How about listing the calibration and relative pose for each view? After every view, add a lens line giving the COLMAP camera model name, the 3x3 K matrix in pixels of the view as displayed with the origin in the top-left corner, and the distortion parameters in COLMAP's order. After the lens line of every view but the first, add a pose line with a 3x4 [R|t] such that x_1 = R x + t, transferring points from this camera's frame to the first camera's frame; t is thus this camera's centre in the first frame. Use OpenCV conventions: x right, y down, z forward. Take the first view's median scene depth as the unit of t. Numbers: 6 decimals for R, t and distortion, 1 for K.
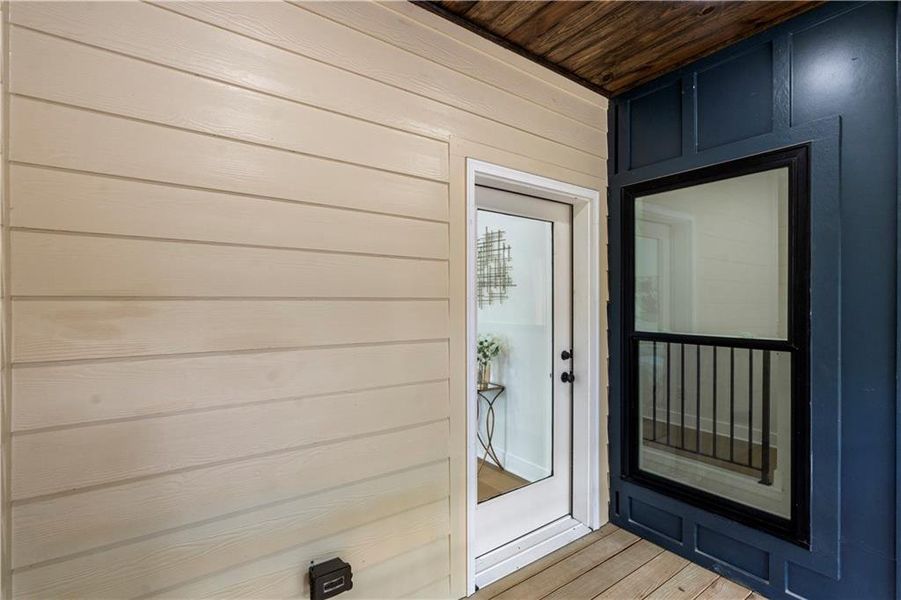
lens RADIAL K [[420.3, 0, 449.8], [0, 420.3, 302.3], [0, 0, 1]] dist [0.000556, -0.000284]
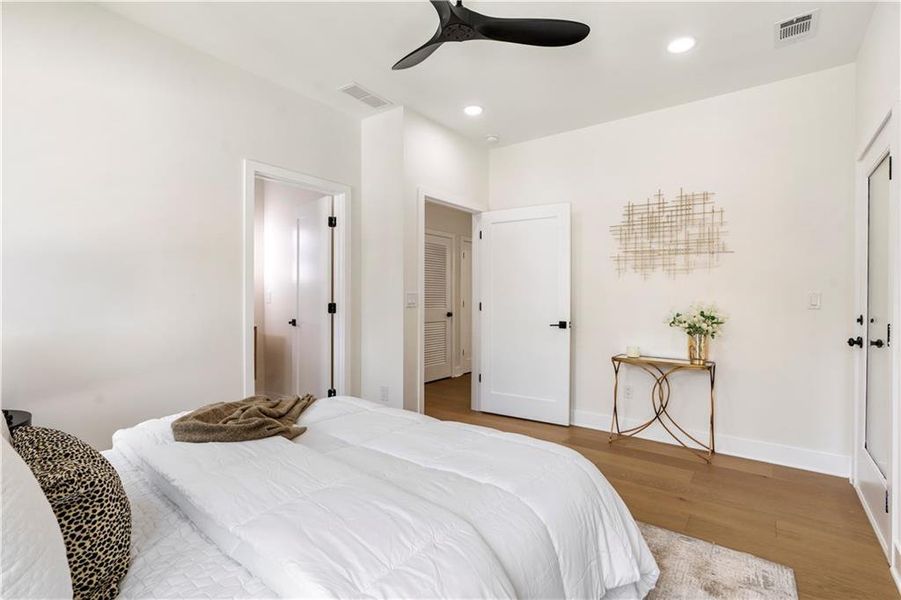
lens RADIAL K [[420.3, 0, 453.2], [0, 420.3, 299.8], [0, 0, 1]] dist [0.000556, -0.000284]
pose [[0.949562, 0.005670, 0.313527, -0.679074], [-0.007085, 0.999969, 0.003373, 0.062405], [-0.313498, -0.005424, 0.949573, 0.304743]]
